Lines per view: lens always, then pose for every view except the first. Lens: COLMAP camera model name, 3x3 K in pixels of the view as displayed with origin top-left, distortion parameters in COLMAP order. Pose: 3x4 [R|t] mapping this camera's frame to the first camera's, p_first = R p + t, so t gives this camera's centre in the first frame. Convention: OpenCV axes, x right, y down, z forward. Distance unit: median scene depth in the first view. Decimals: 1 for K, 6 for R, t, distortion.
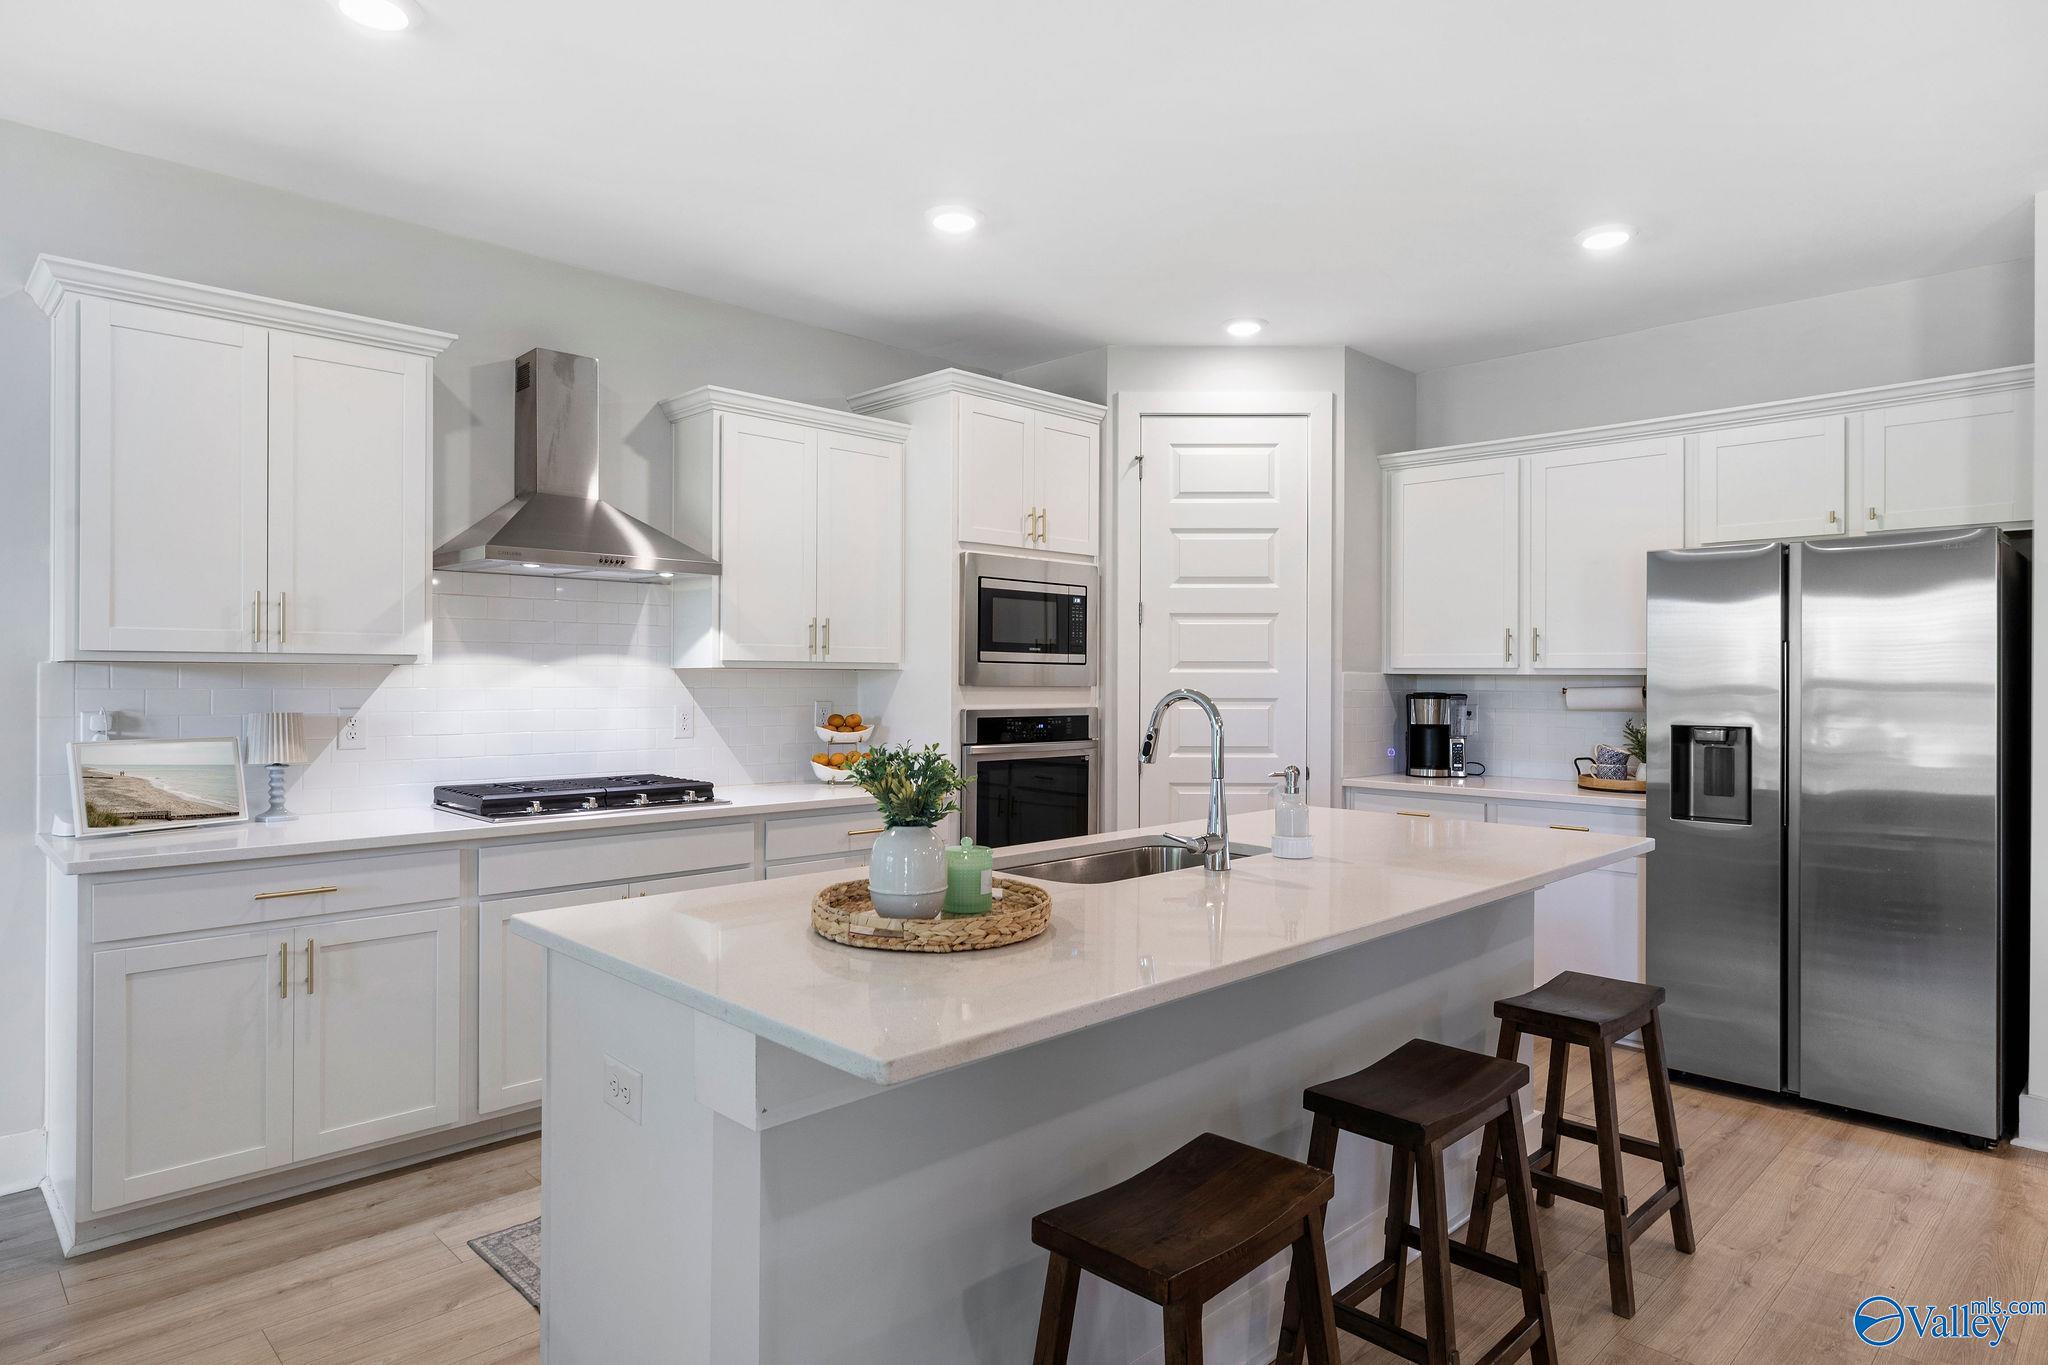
lens RADIAL K [[1173.7, 0, 1028.4], [0, 1173.7, 674.3], [0, 0, 1]] dist [0.002682, -0.002394]
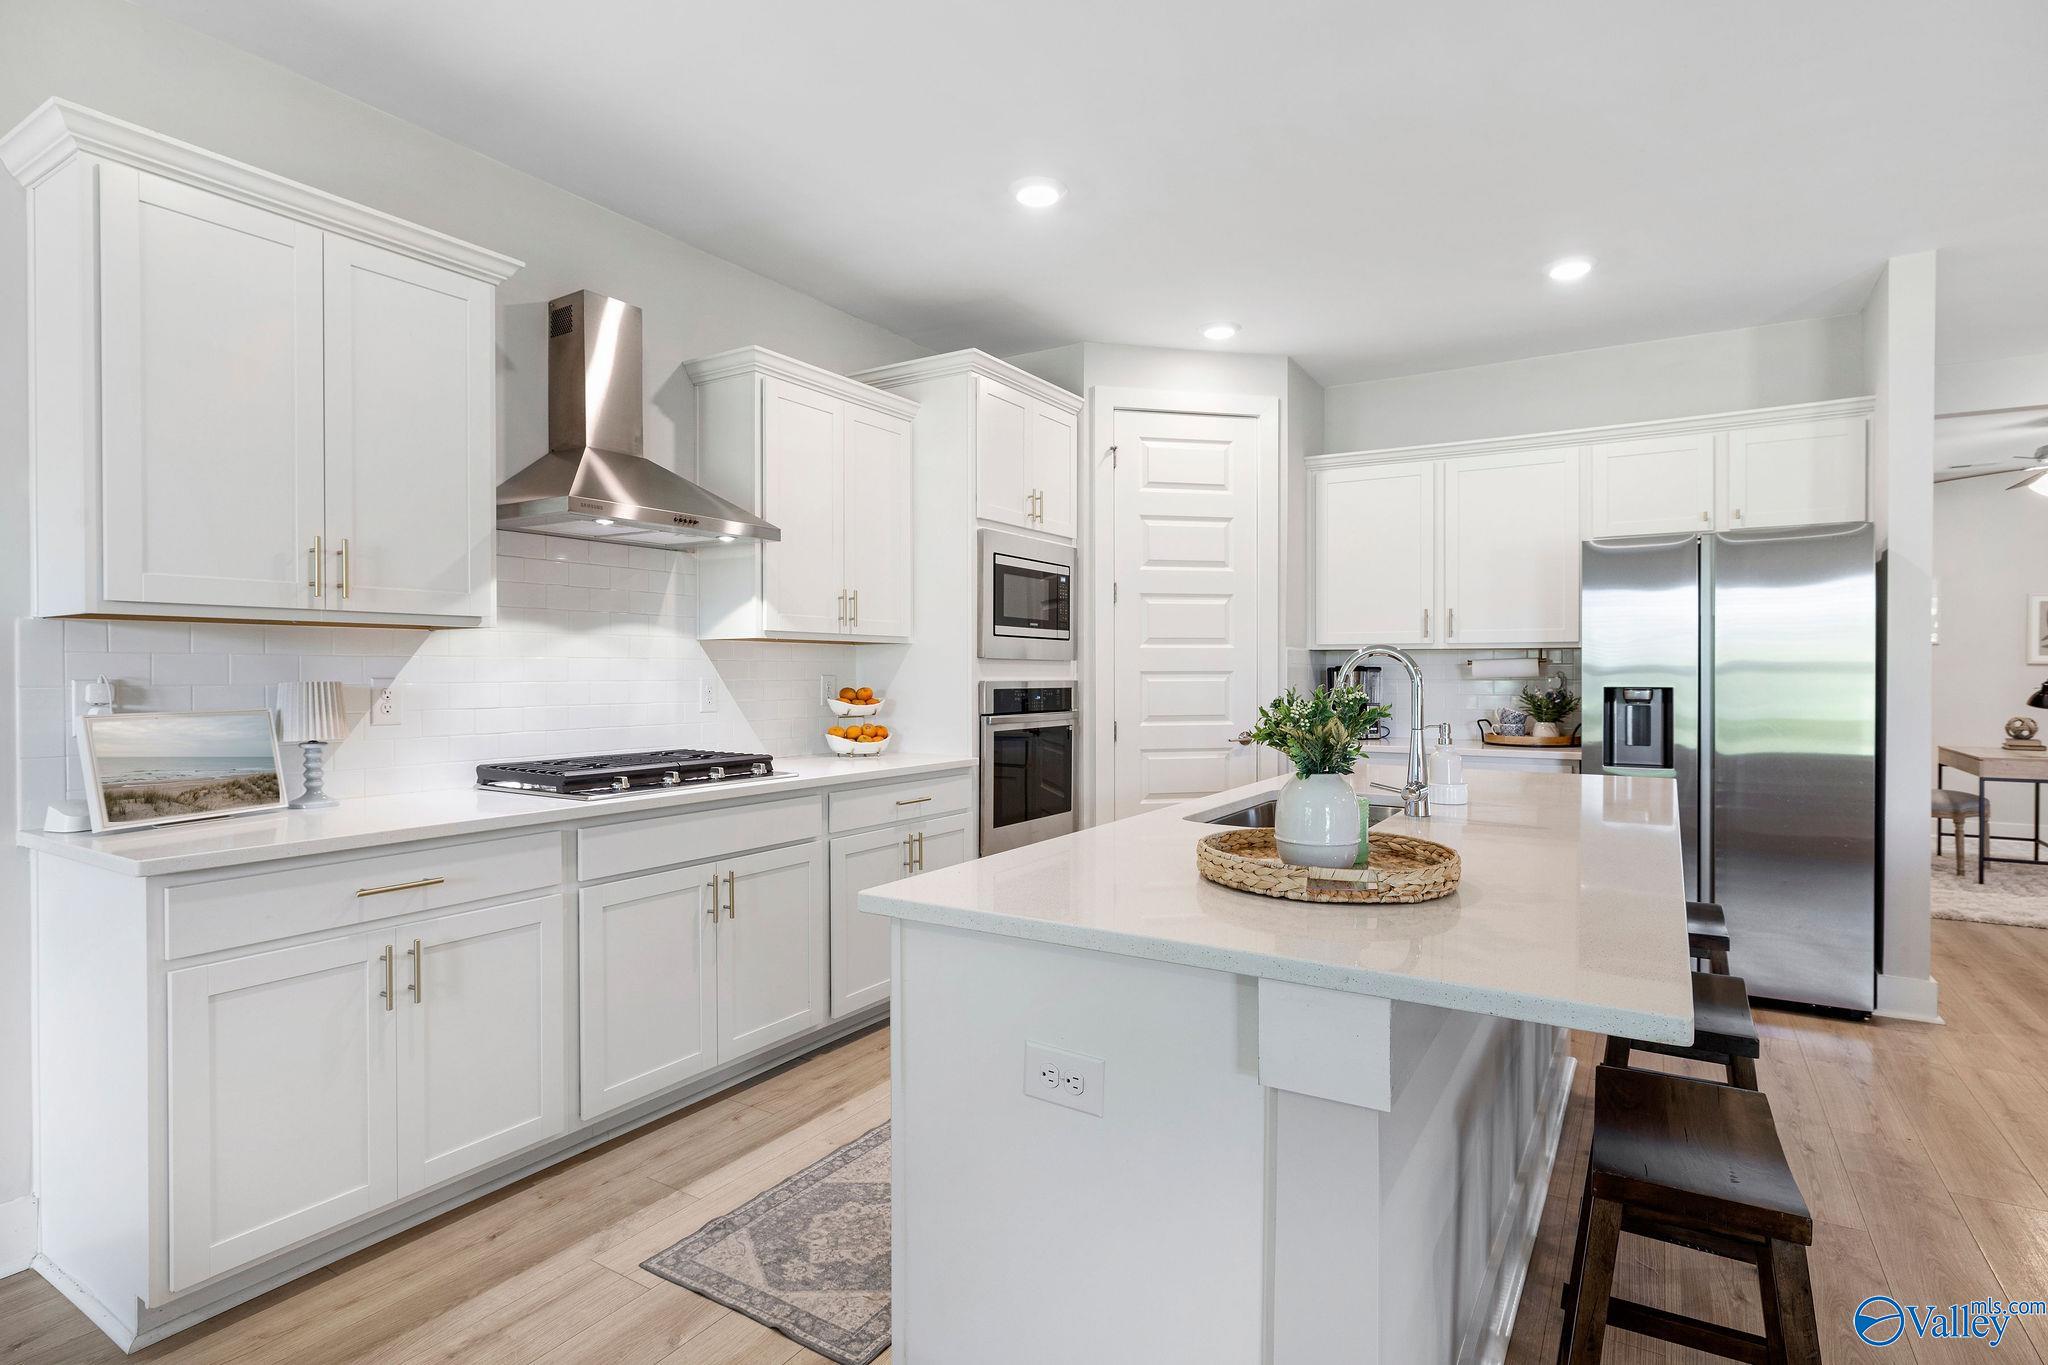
lens RADIAL K [[1035.1, 0, 1027.3], [0, 1035.1, 677.4], [0, 0, 1]] dist [-0.005122, 0.001571]
pose [[0.972552, -0.006435, 0.232598, -0.244871], [0.004337, 0.999945, 0.009532, 0.019524], [-0.232647, -0.008261, 0.972526, 0.112118]]
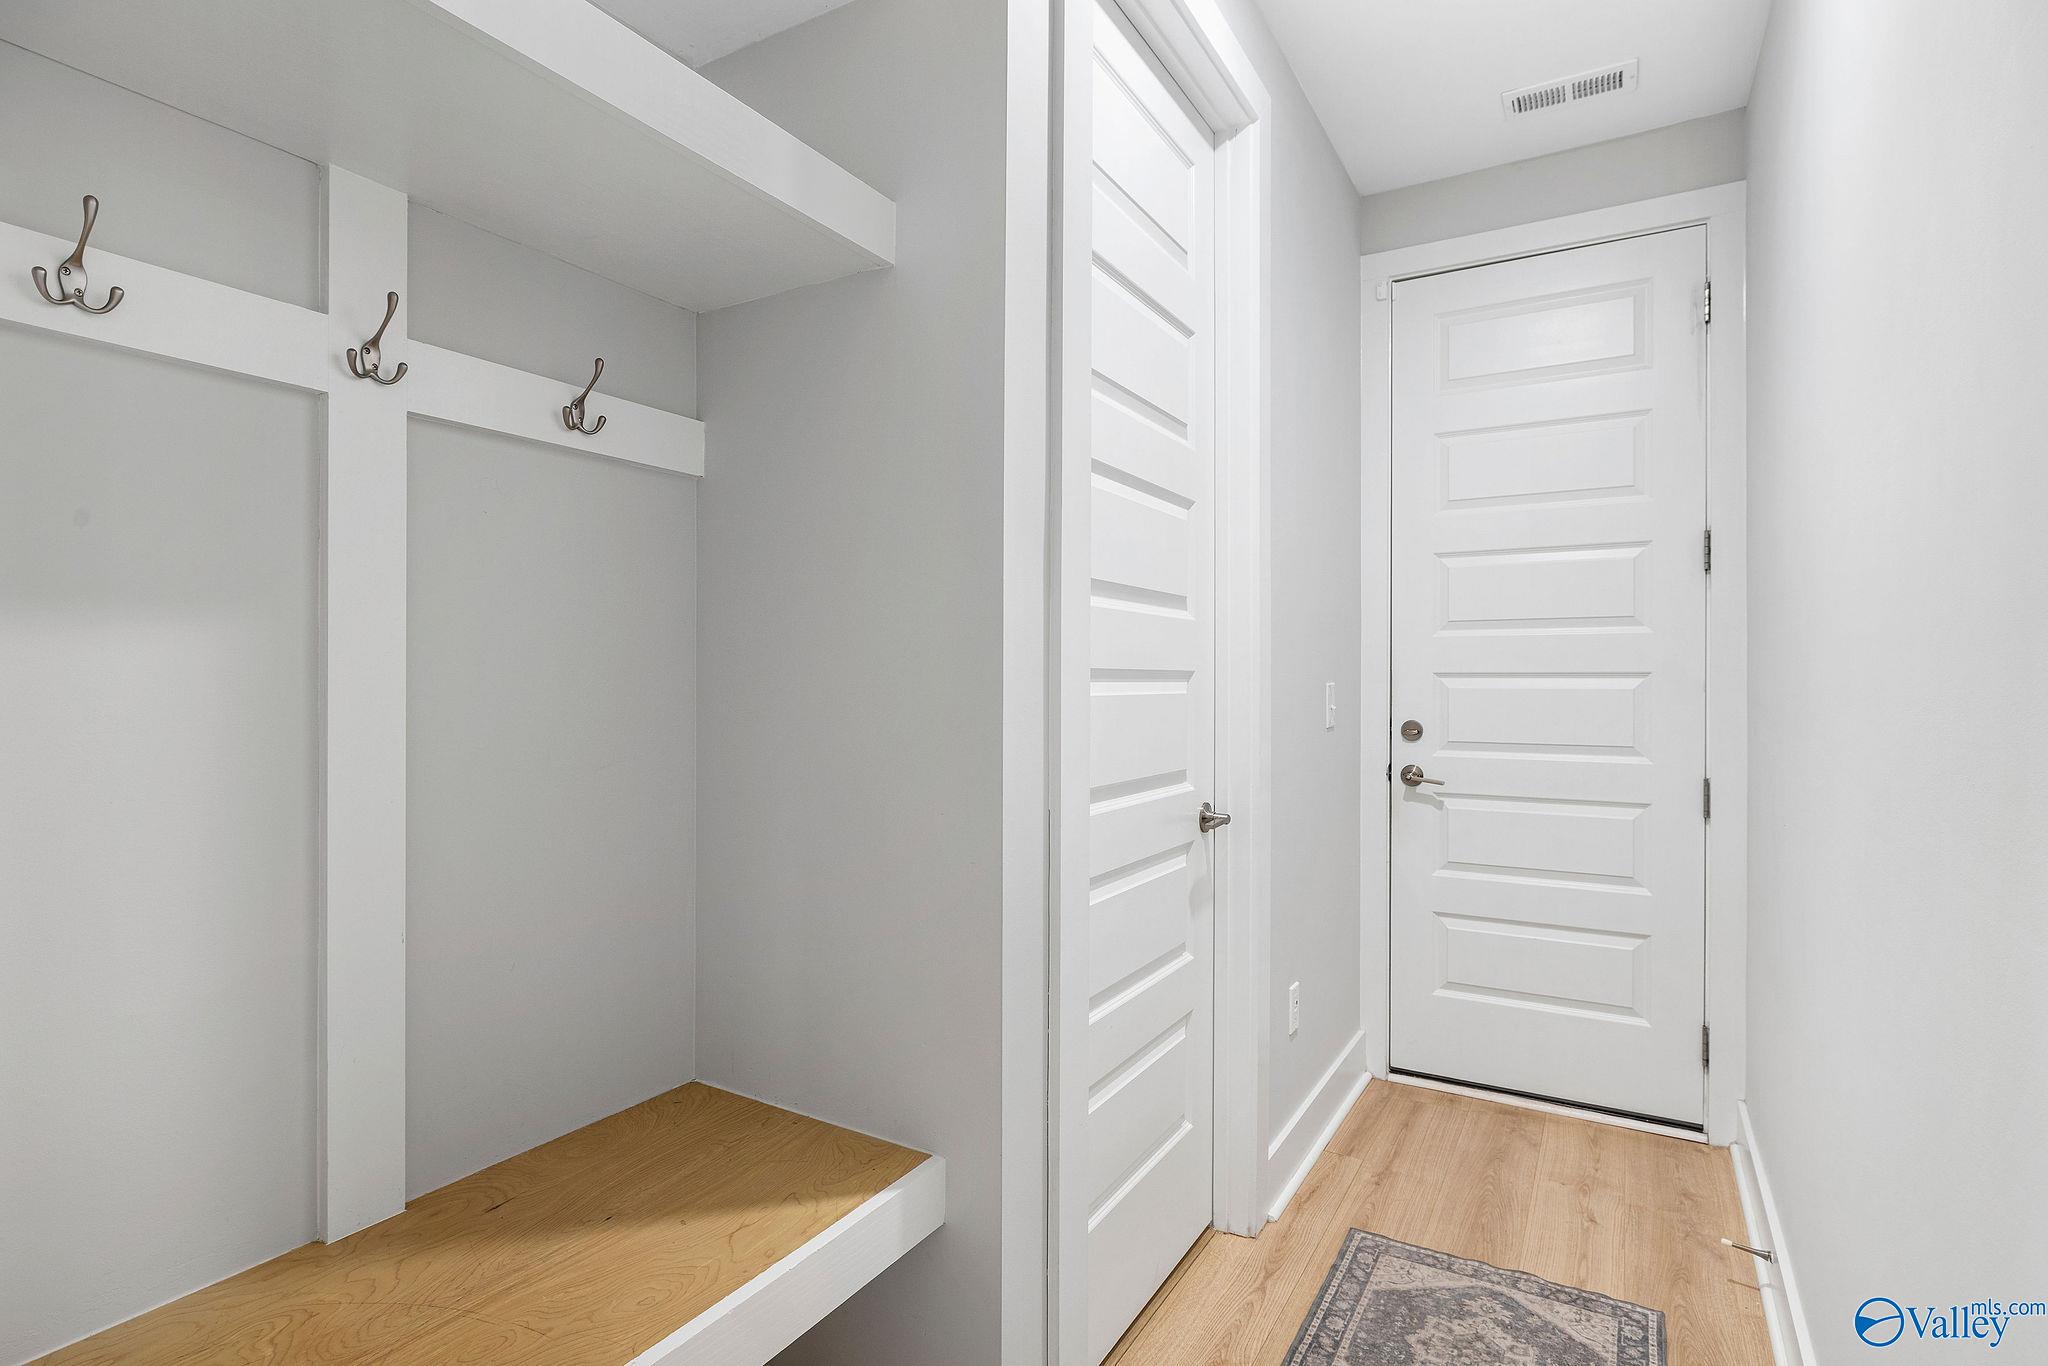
lens RADIAL K [[1035.1, 0, 1027.3], [0, 1035.1, 677.9], [0, 0, 1]] dist [-0.005122, 0.001571]
pose [[-0.965914, -0.003866, -0.258835, 0.104094], [-0.002562, 0.999982, -0.005377, 0.021261], [0.258851, -0.004530, -0.965907, 1.056485]]
